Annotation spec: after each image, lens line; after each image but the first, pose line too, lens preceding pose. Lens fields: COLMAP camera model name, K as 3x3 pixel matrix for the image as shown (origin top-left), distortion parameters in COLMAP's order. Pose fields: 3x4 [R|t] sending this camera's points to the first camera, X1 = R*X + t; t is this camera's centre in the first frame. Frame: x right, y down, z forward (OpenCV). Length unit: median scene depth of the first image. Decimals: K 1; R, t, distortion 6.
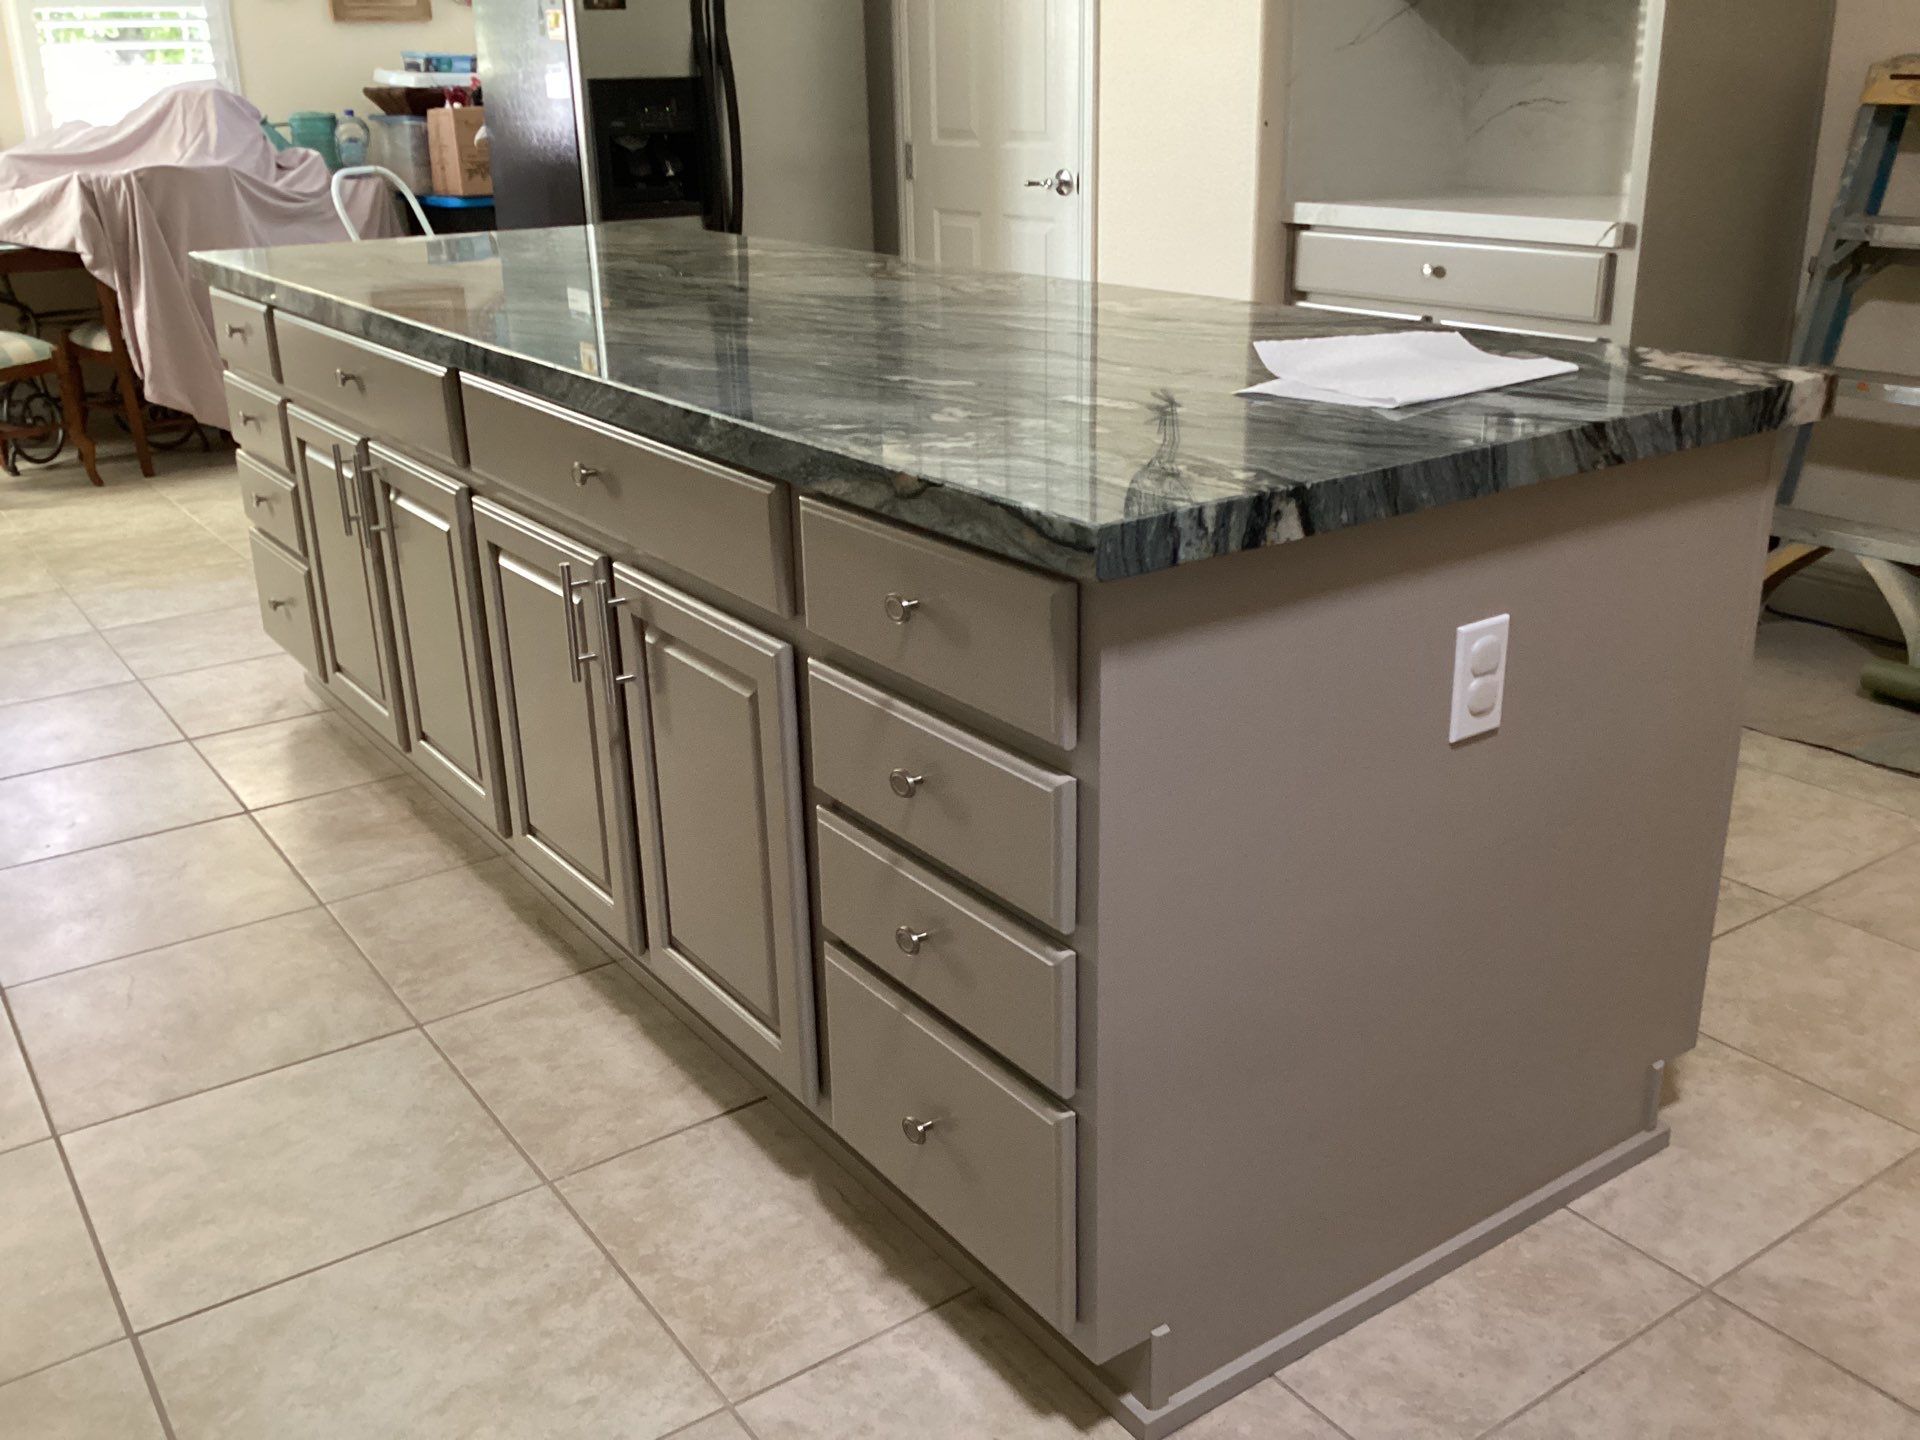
lens RADIAL K [[1739.6, 0, 955.1], [0, 1739.6, 724.4], [0, 0, 1]] dist [0.099877, -0.206750]
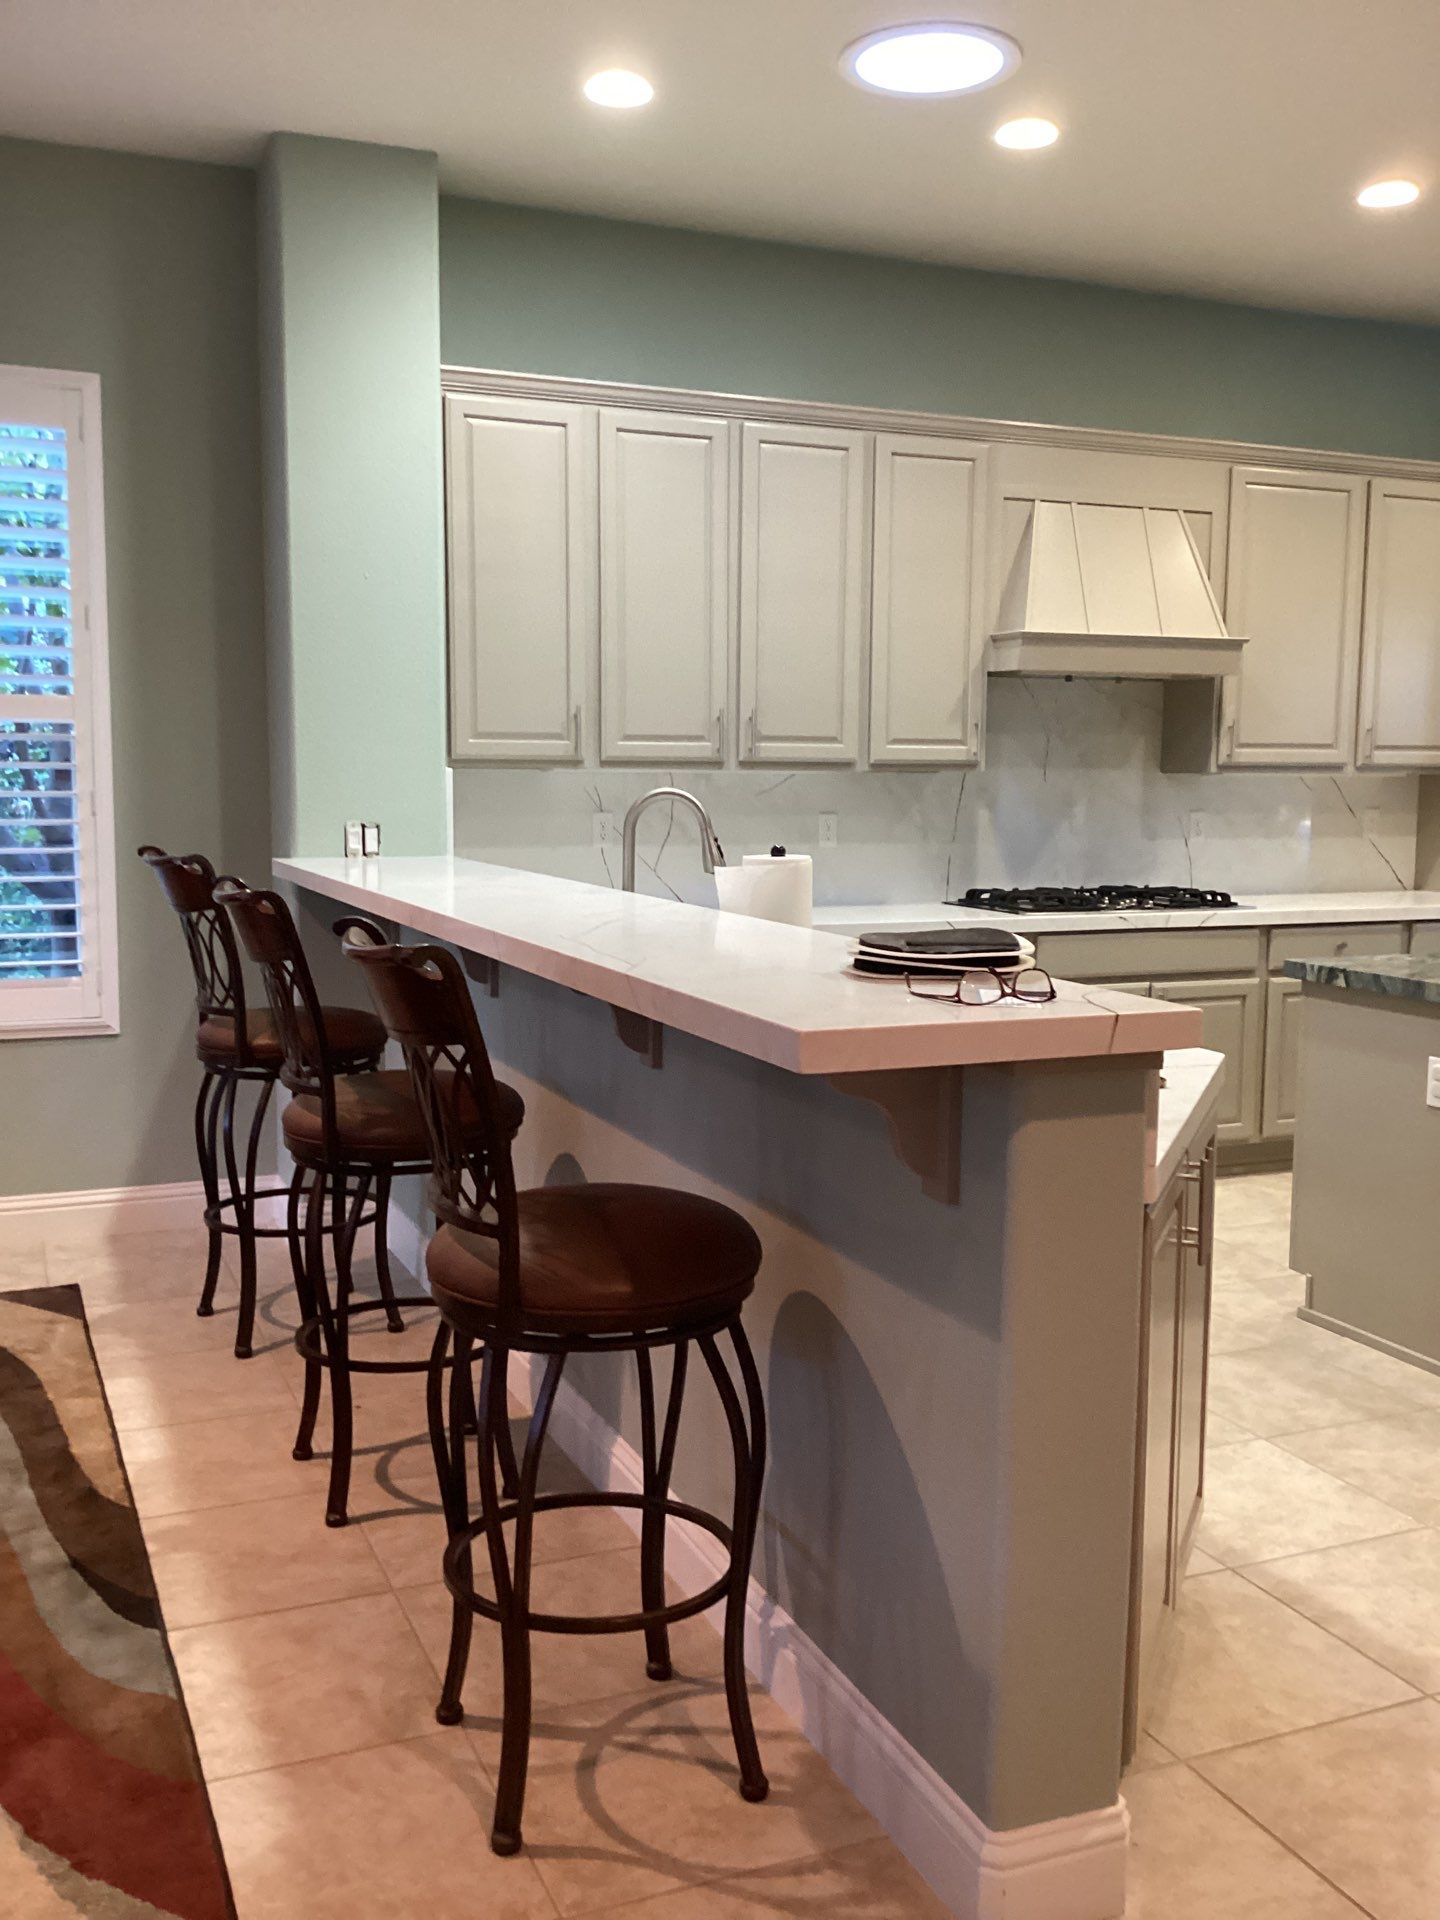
lens RADIAL K [[1739.6, 0, 714.6], [0, 1739.6, 962.3], [0, 0, 1]] dist [0.099877, -0.206750]
pose [[-0.207582, 0.133287, -0.969095, 2.656233], [-0.342046, 0.918249, 0.199560, -0.300970], [0.916468, 0.372900, -0.145022, 0.348434]]
